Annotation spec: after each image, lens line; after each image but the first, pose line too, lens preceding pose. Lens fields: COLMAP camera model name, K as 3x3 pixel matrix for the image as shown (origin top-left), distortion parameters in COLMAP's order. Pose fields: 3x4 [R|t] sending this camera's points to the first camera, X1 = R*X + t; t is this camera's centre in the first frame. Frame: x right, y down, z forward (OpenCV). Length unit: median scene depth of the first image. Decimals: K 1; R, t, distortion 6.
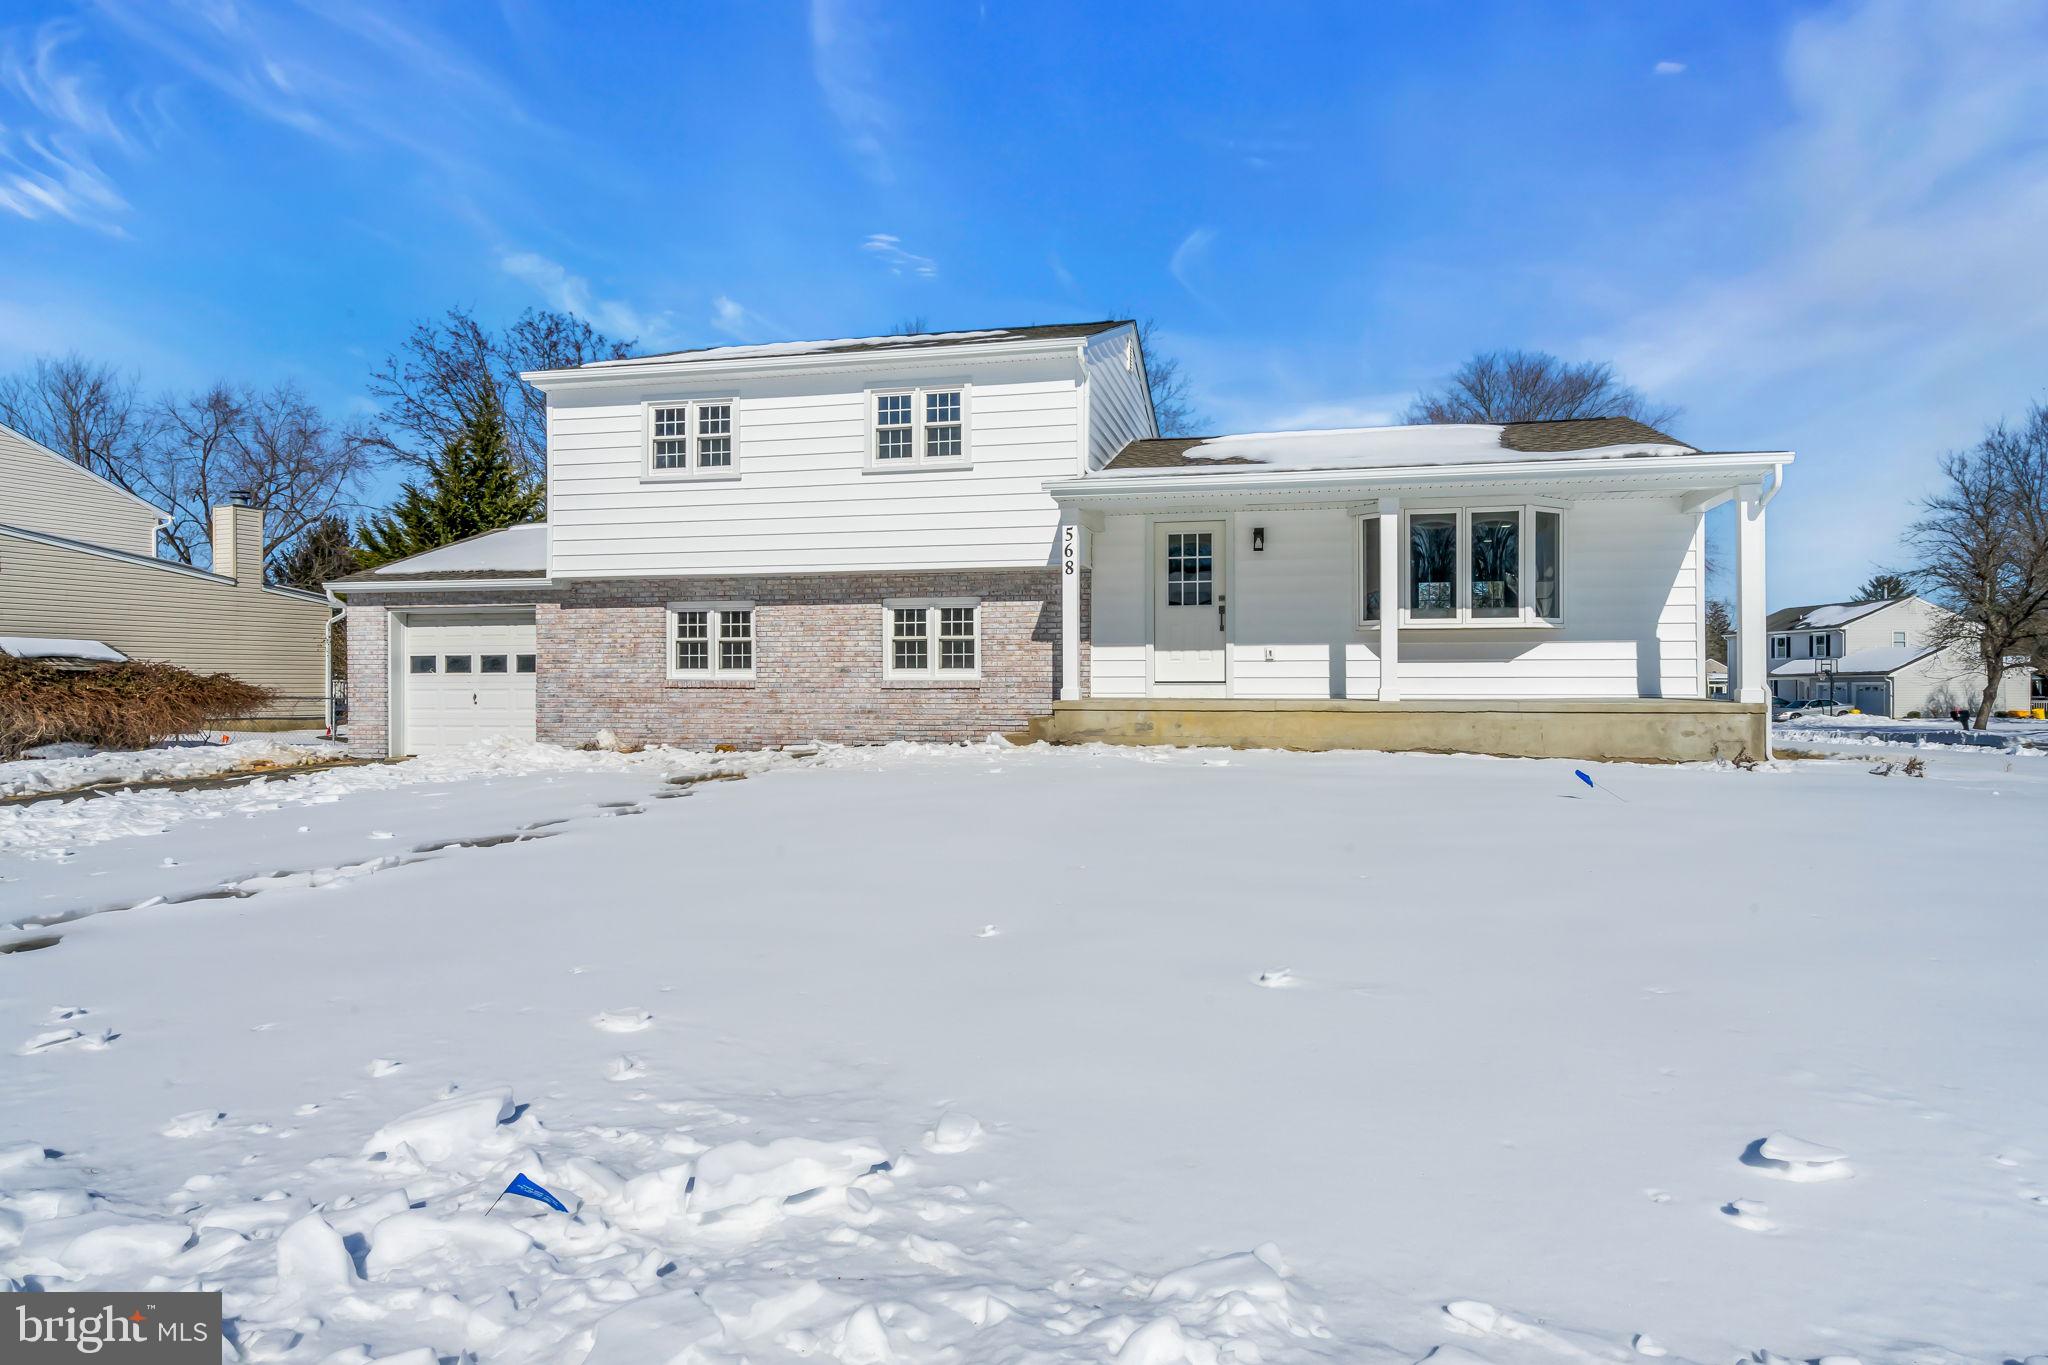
lens RADIAL K [[968.3, 0, 1024.0], [0, 968.3, 682.5], [0, 0, 1]] dist [-0.000108, 0.000246]
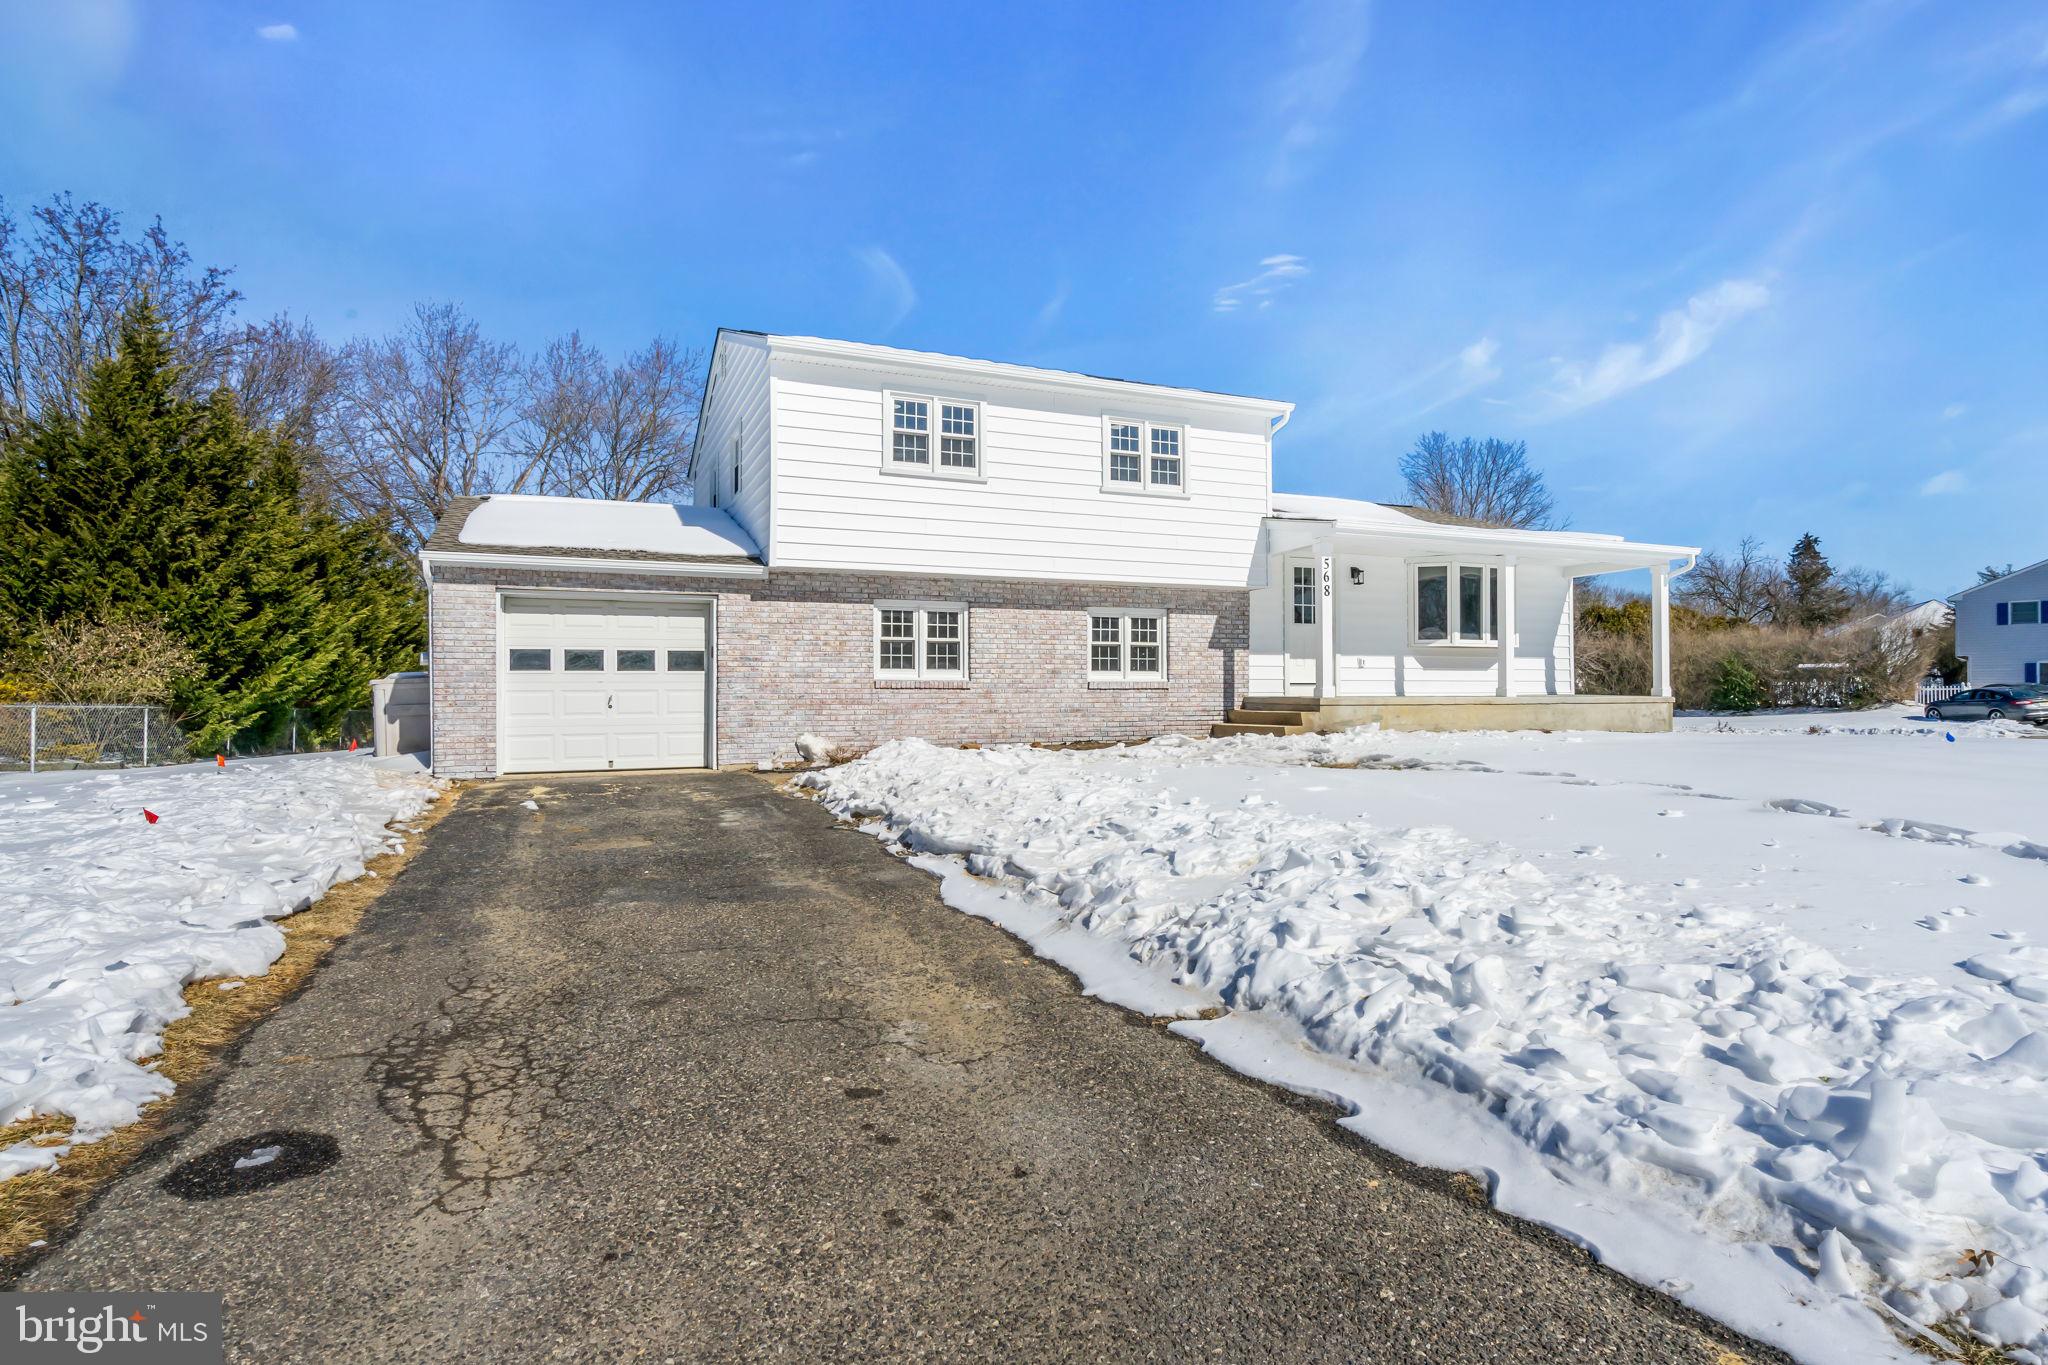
lens RADIAL K [[924.9, 0, 1021.0], [0, 924.9, 688.1], [0, 0, 1]] dist [-0.002497, 0.000549]
pose [[0.857831, -0.000982, 0.513930, -0.738467], [-0.002753, 0.999975, 0.006506, -0.001325], [-0.513924, -0.006996, 0.857807, 0.143026]]
